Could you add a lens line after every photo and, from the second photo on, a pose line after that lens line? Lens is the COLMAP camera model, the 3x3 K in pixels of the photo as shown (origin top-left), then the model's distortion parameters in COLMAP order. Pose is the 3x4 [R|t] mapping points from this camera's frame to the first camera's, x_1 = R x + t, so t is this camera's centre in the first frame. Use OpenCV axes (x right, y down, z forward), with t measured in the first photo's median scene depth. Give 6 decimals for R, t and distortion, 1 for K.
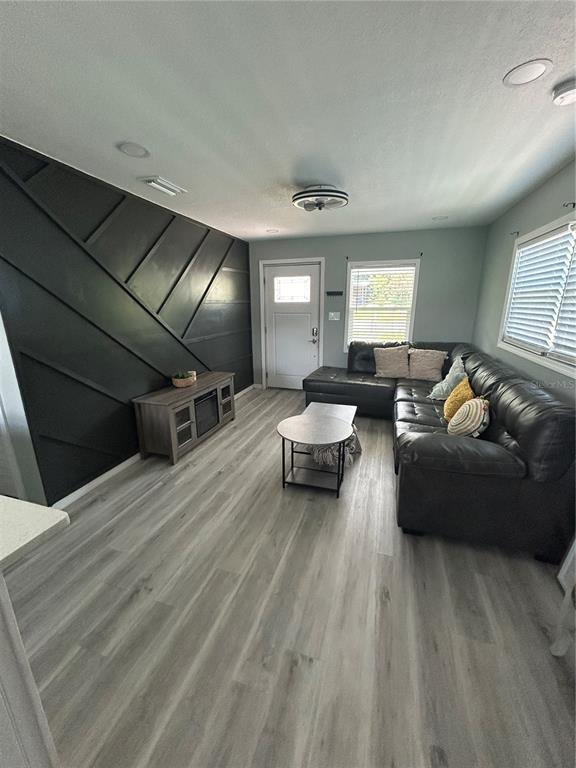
lens RADIAL K [[308.2, 0, 288.8], [0, 308.2, 383.1], [0, 0, 1]] dist [-0.002469, 0.001236]
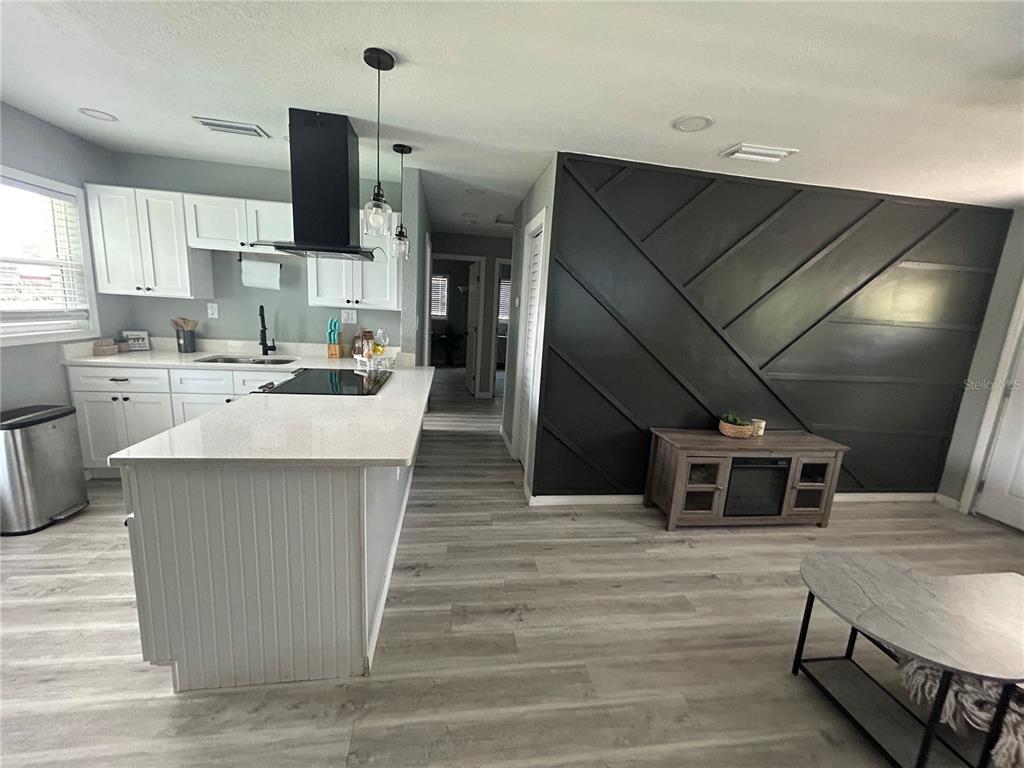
lens RADIAL K [[411.0, 0, 510.5], [0, 411.0, 381.7], [0, 0, 1]] dist [-0.002469, 0.001236]
pose [[0.435206, 0.194435, -0.879085, 0.280839], [-0.289979, 0.954643, 0.067588, -0.030201], [0.852354, 0.225501, 0.471849, 0.173164]]
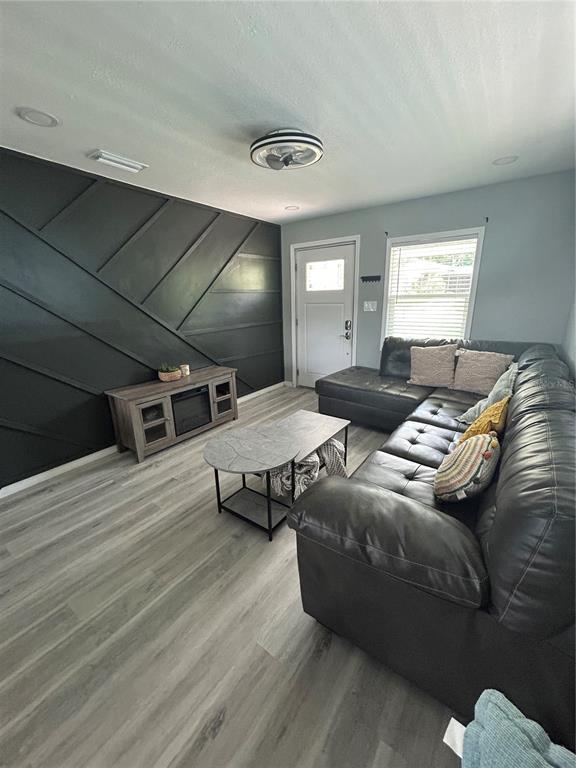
lens RADIAL K [[308.2, 0, 288.1], [0, 308.2, 382.6], [0, 0, 1]] dist [-0.002469, 0.001236]
pose [[0.950234, 0.068533, -0.303905, 0.385683], [-0.062227, 0.997599, 0.030401, -0.045755], [0.305259, -0.009977, 0.952217, 0.269222]]
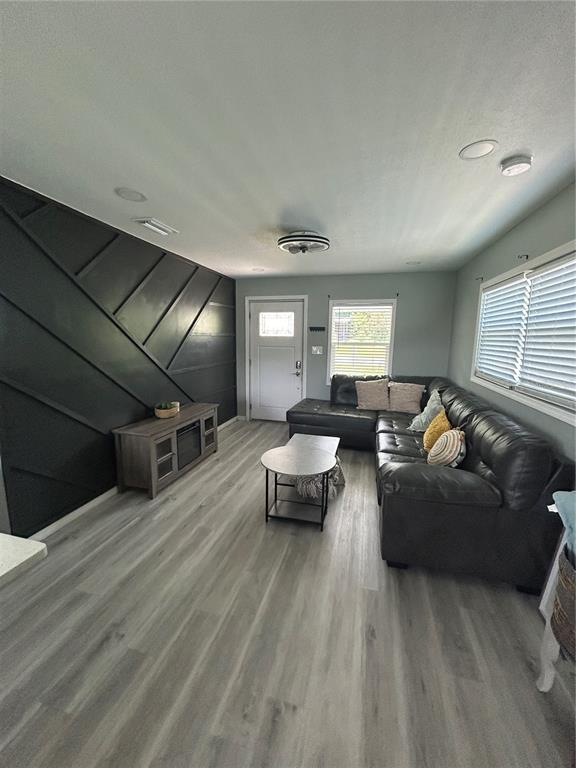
lens RADIAL K [[308.2, 0, 288.6], [0, 308.2, 382.9], [0, 0, 1]] dist [-0.002469, 0.001236]
pose [[0.998512, 0.010532, 0.053513, -0.003978], [-0.004767, 0.994275, -0.106740, 0.005933], [-0.054330, 0.106327, 0.992846, -0.020508]]
